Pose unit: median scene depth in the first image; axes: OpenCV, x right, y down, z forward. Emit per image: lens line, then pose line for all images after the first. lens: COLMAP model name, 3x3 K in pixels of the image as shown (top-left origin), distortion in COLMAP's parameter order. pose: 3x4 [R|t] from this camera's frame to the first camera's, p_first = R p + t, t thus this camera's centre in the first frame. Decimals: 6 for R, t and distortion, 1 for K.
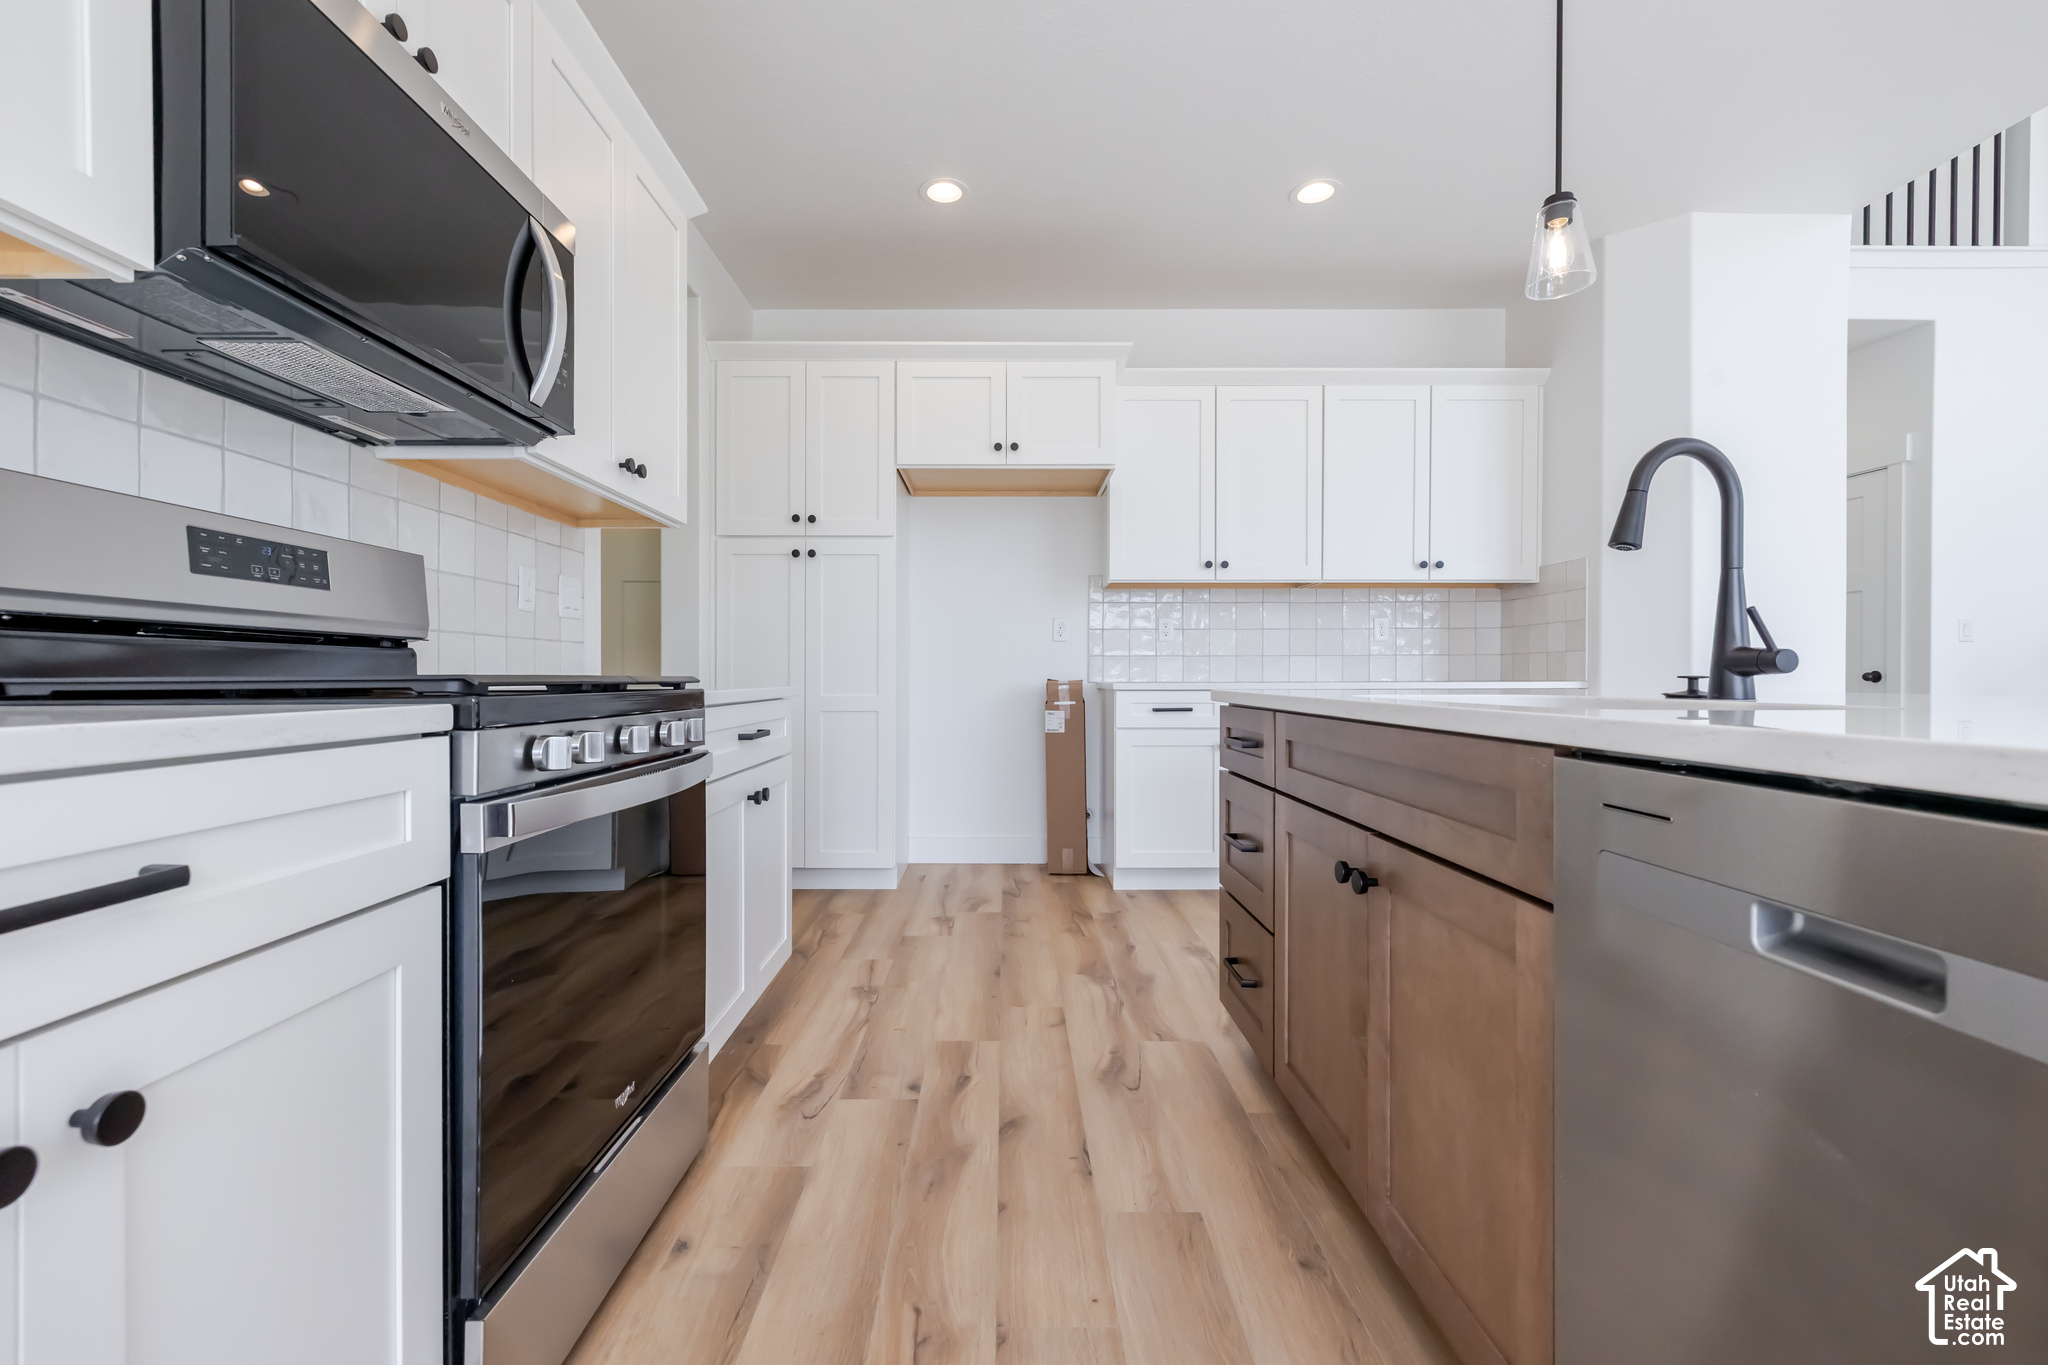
lens RADIAL K [[876.9, 0, 1022.0], [0, 876.9, 668.1], [0, 0, 1]] dist [0.001474, -0.000173]
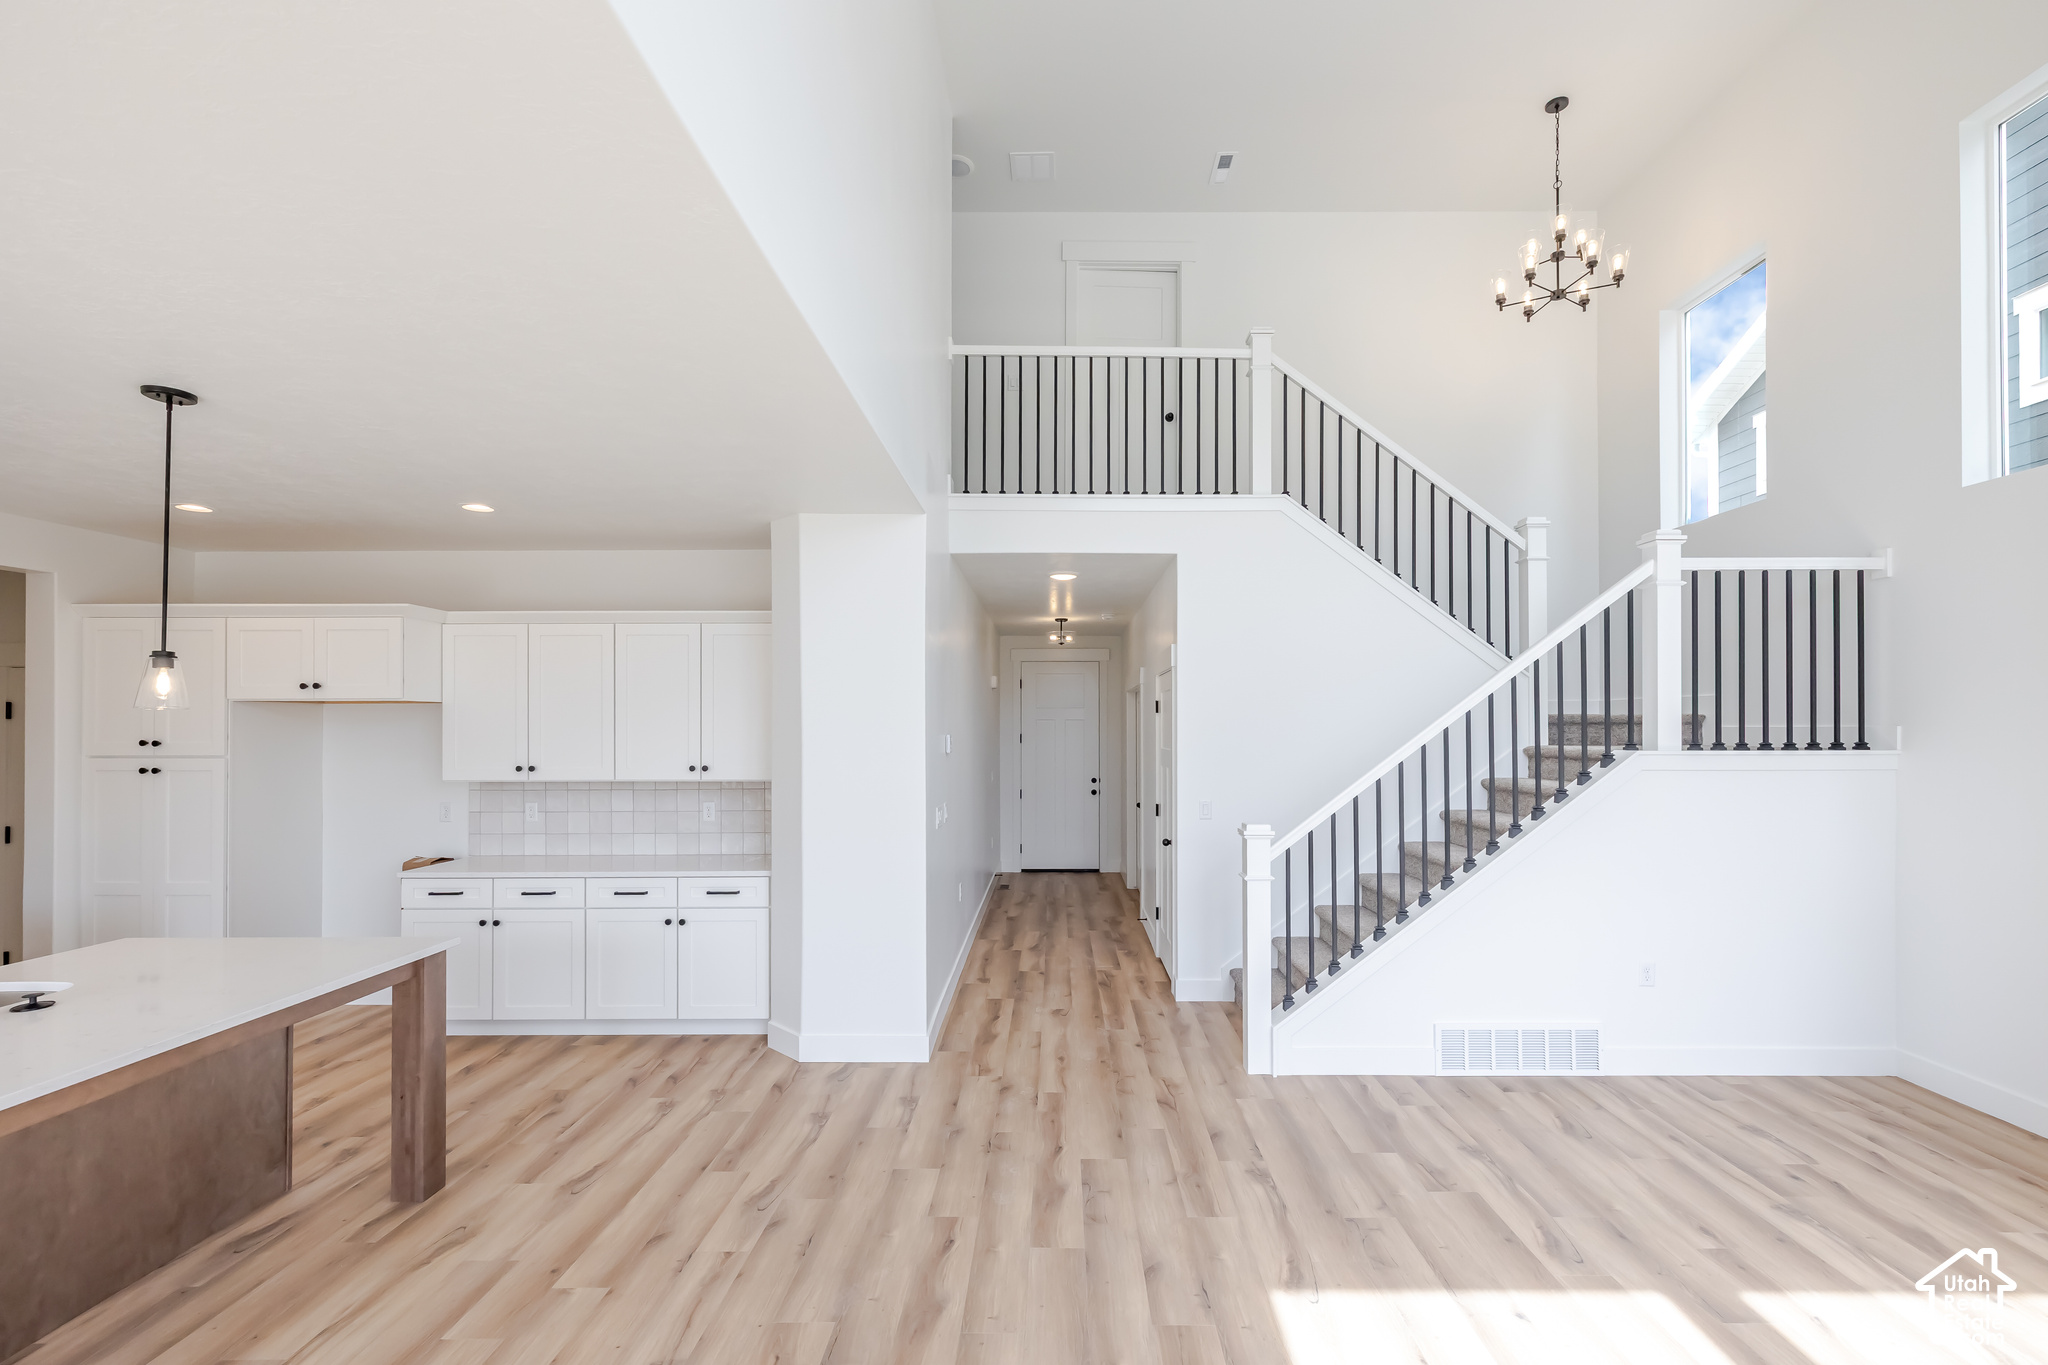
lens RADIAL K [[876.9, 0, 1052.8], [0, 876.9, 723.0], [0, 0, 1]] dist [0.001474, -0.000173]
pose [[0.999977, -0.002733, -0.006136, 1.141745], [0.002721, 0.999994, -0.001936, -0.209636], [0.006141, 0.001920, 0.999979, -0.273964]]
